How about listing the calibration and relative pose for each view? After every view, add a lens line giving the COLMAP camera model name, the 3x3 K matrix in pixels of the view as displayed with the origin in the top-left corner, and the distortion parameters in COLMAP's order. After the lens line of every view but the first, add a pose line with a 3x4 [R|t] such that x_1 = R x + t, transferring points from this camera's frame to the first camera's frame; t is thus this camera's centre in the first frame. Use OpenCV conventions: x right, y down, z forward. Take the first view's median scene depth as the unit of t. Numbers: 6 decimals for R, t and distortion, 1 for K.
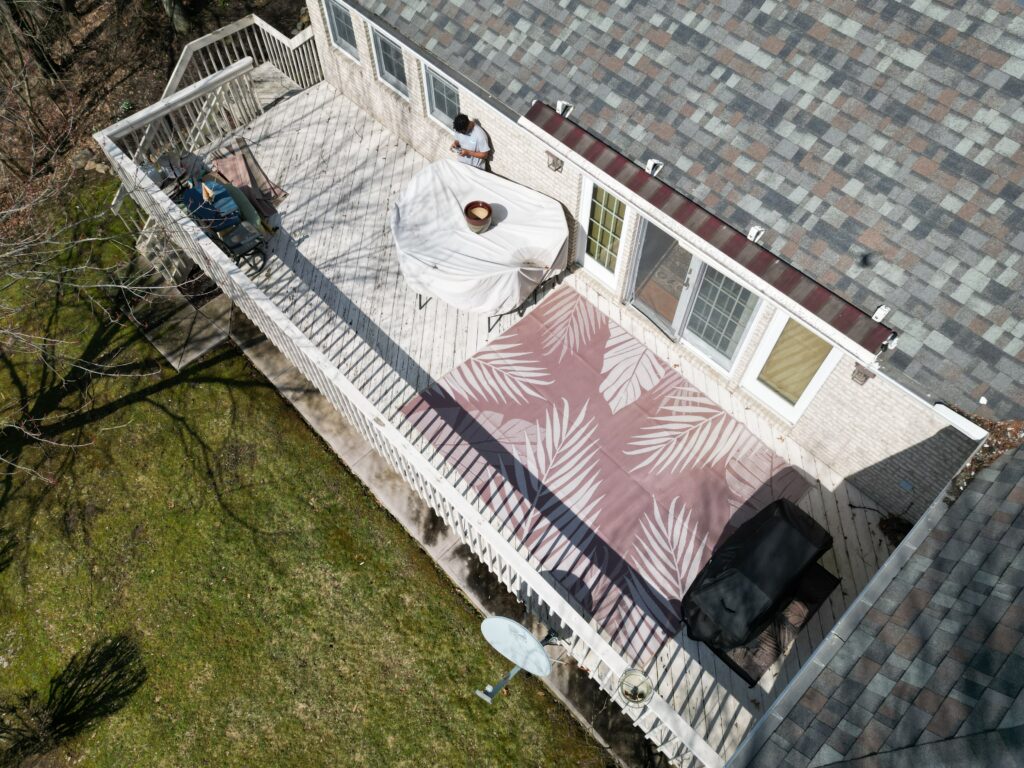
lens RADIAL K [[719.3, 0, 512.0], [0, 719.3, 384.0], [0, 0, 1]] dist [0.066847, -0.061948]
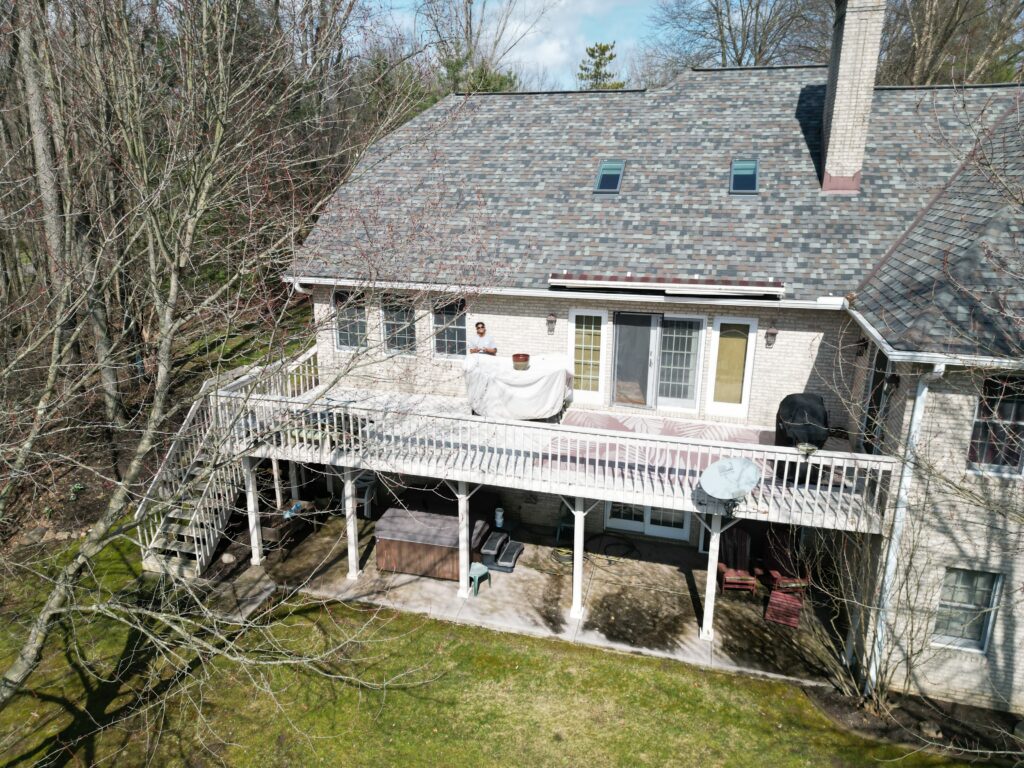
lens RADIAL K [[719.3, 0, 512.0], [0, 719.3, 384.0], [0, 0, 1]] dist [0.066847, -0.061948]
pose [[0.860877, -0.138898, 0.489488, -0.777925], [0.428623, 0.716357, -0.550558, 0.611389], [-0.274177, 0.683769, 0.676230, -0.014115]]
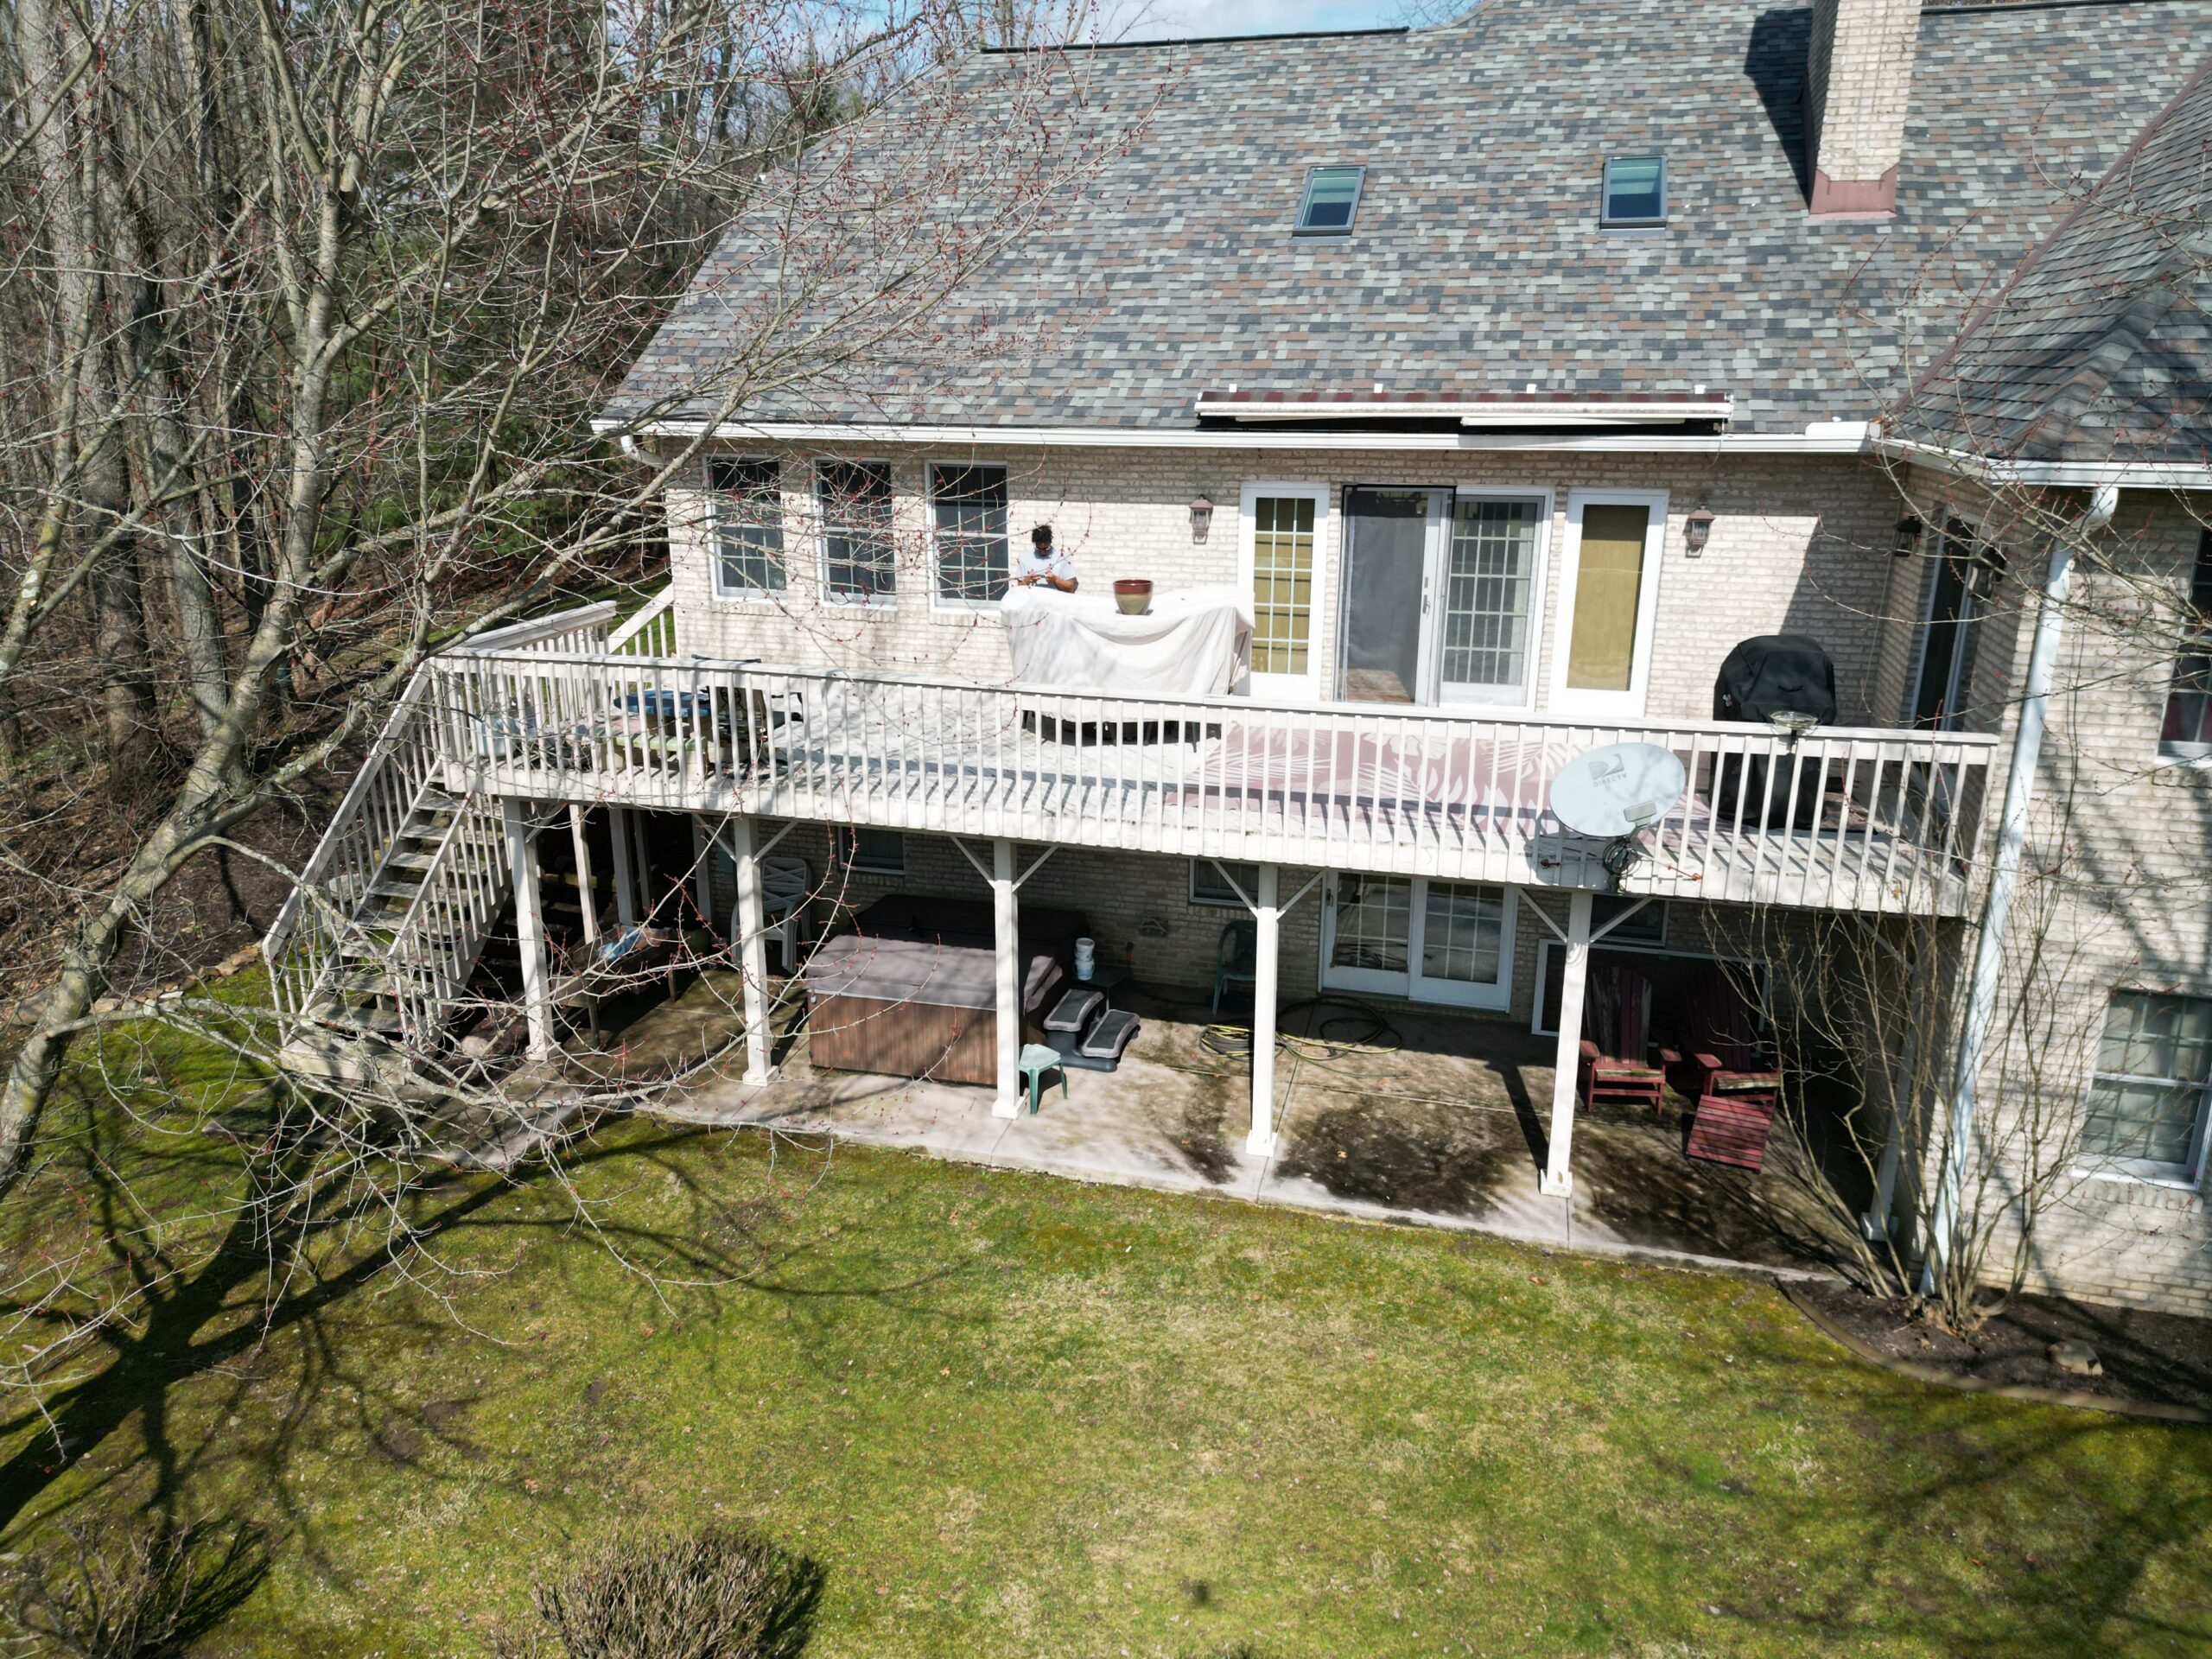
lens RADIAL K [[1553.8, 0, 1106.0], [0, 1553.8, 829.5], [0, 0, 1]] dist [0.066847, -0.061948]
pose [[0.858884, -0.141088, 0.492354, -0.781394], [0.432336, 0.715120, -0.549262, 0.691429], [-0.274598, 0.684615, 0.675203, 0.142499]]
